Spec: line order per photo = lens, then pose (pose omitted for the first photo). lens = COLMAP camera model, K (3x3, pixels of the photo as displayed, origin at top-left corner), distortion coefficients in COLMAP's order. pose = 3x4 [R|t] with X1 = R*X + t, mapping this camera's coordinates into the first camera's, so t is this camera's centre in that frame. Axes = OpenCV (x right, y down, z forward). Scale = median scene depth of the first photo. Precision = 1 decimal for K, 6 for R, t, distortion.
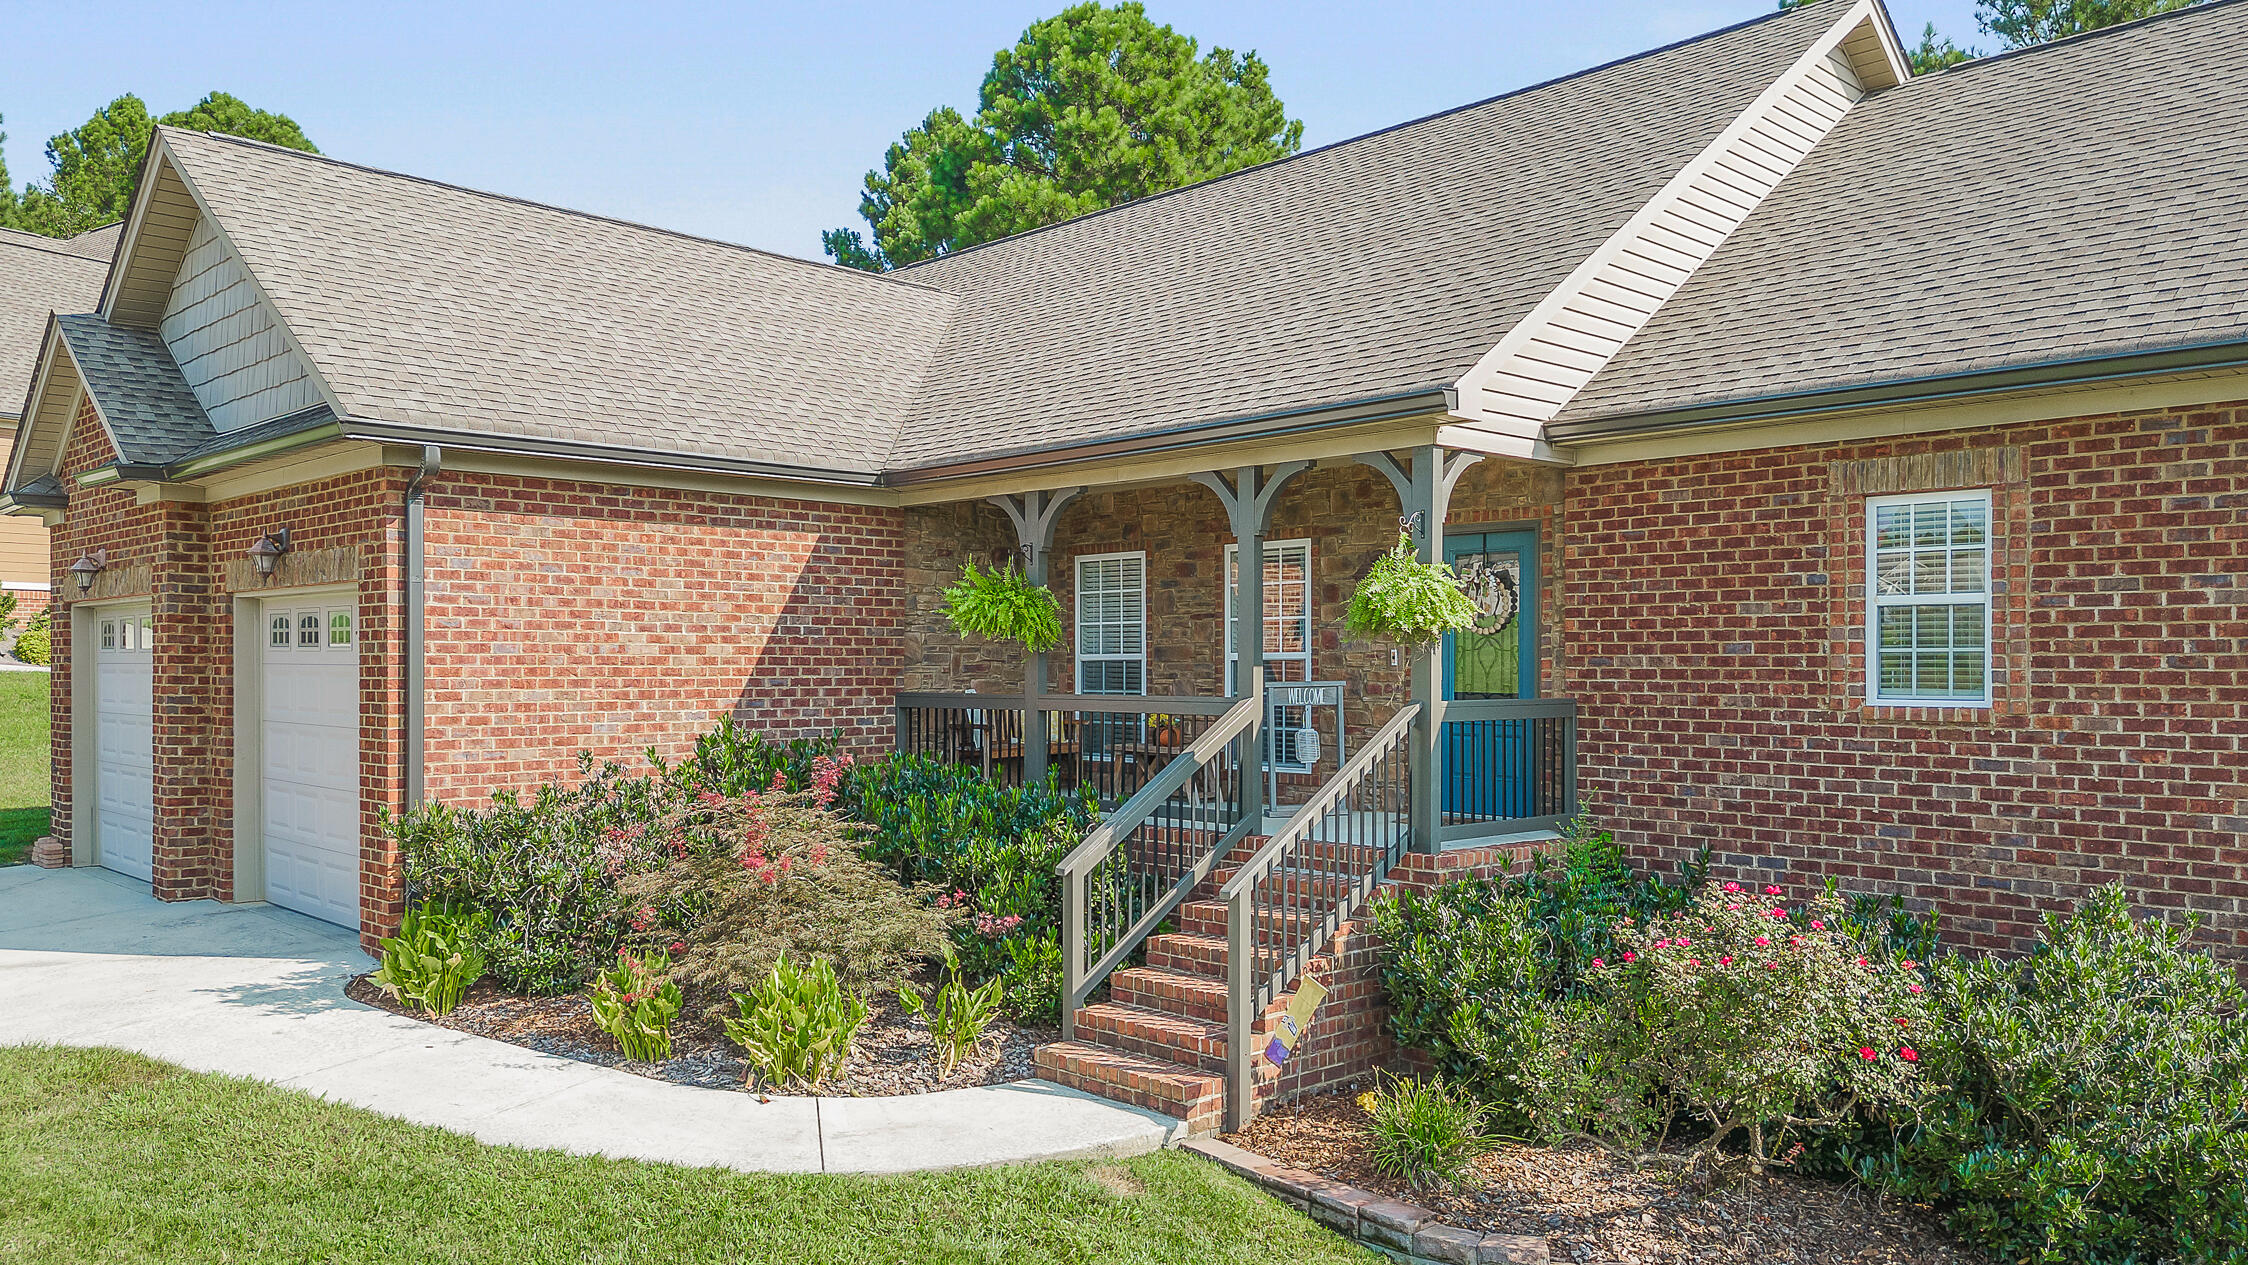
lens RADIAL K [[1645.6, 0, 1124.0], [0, 1645.6, 632.5], [0, 0, 1]] dist [0.034860, -0.000037]
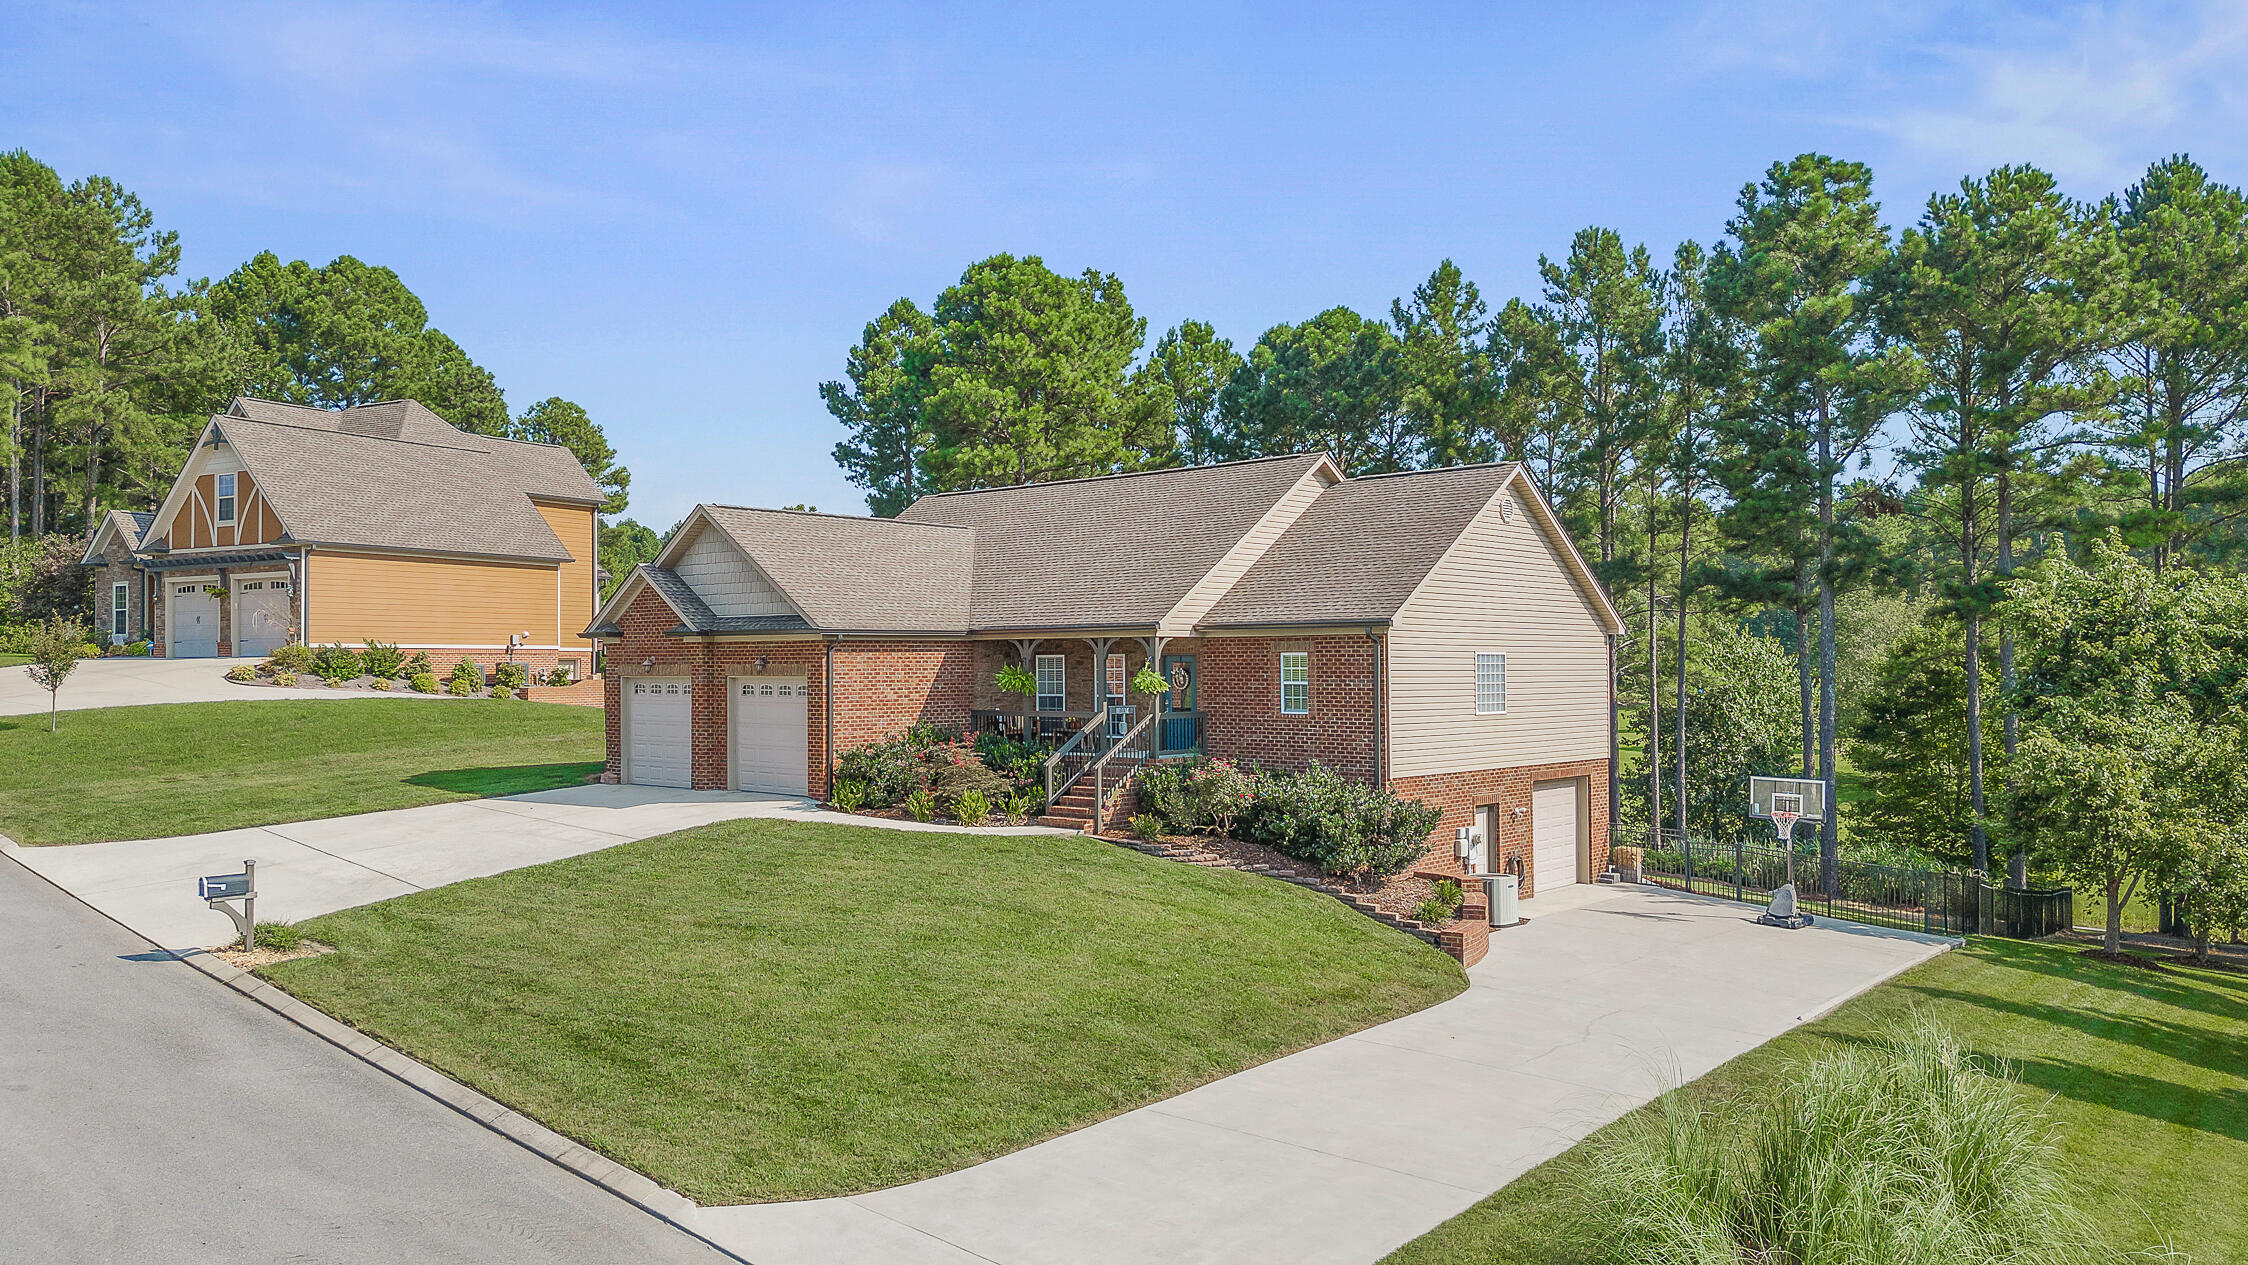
lens RADIAL K [[1645.6, 0, 1124.0], [0, 1645.6, 632.5], [0, 0, 1]] dist [0.034860, -0.000037]
pose [[0.997110, -0.006103, 0.075727, -0.102379], [0.005852, 0.999977, 0.003534, -0.106703], [-0.075747, -0.003081, 0.997122, -1.844385]]
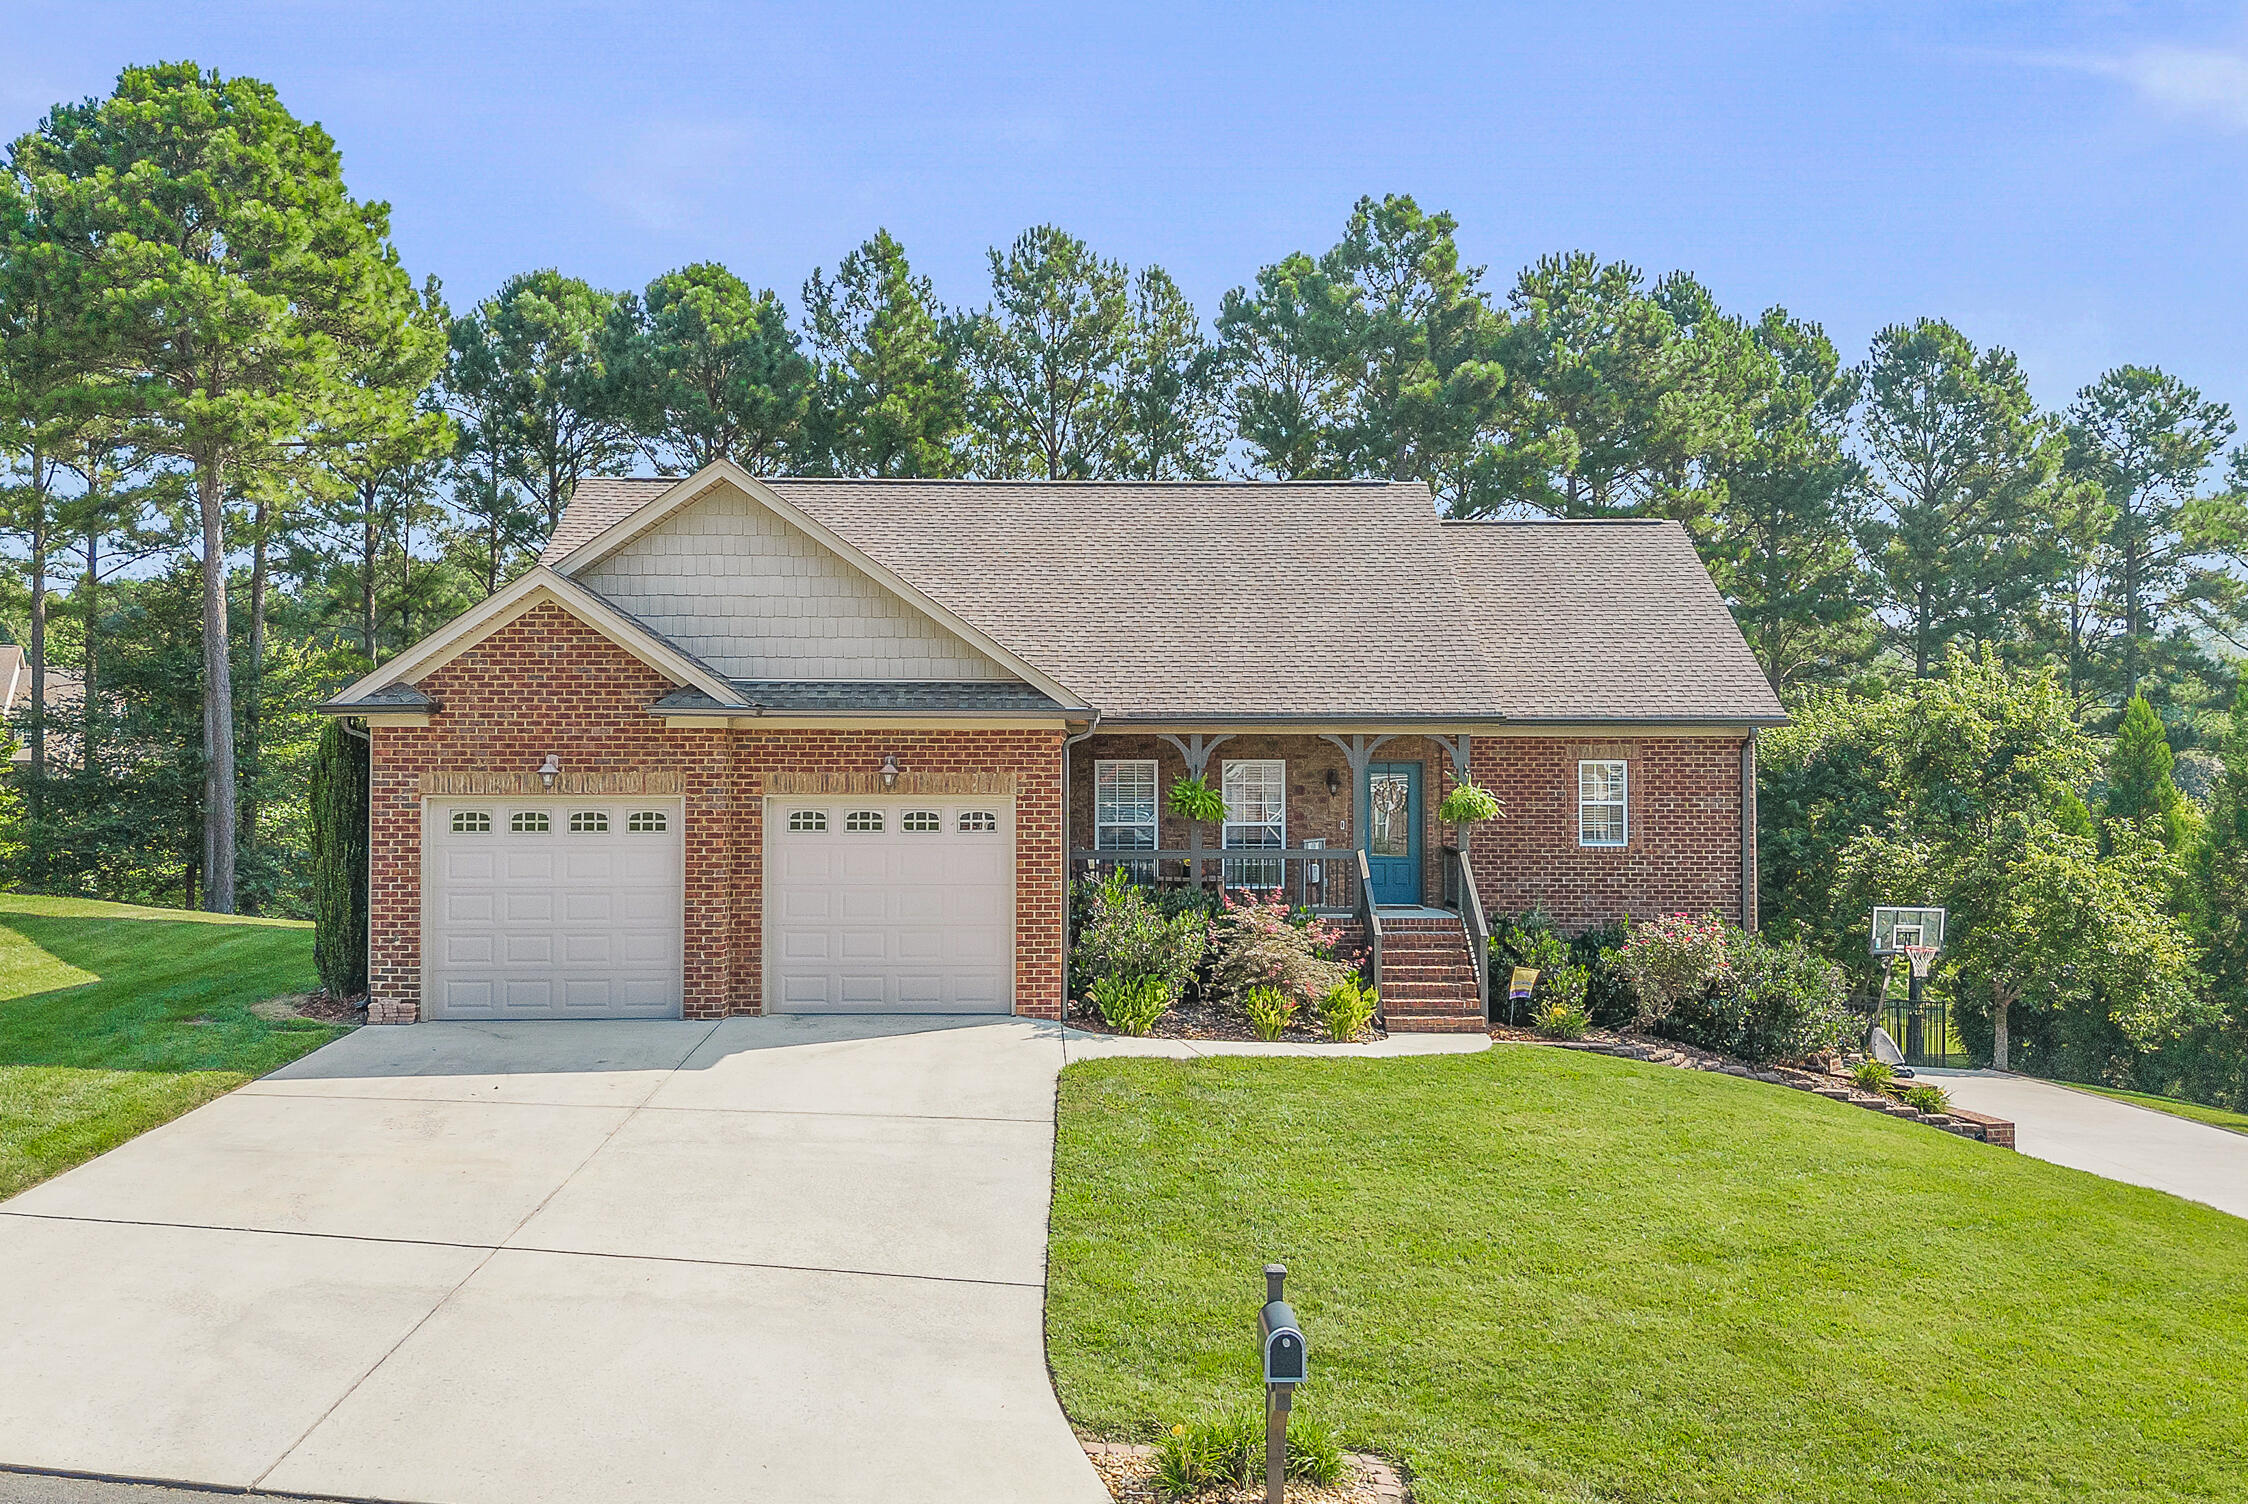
lens RADIAL K [[2009.2, 0, 1124.0], [0, 2009.2, 752.0], [0, 0, 1]] dist [0.007083, 0.000782]
pose [[0.667061, 0.004578, 0.744989, -1.712031], [-0.016551, 0.999825, 0.008675, -0.084355], [-0.744819, -0.018117, 0.667021, -0.367587]]
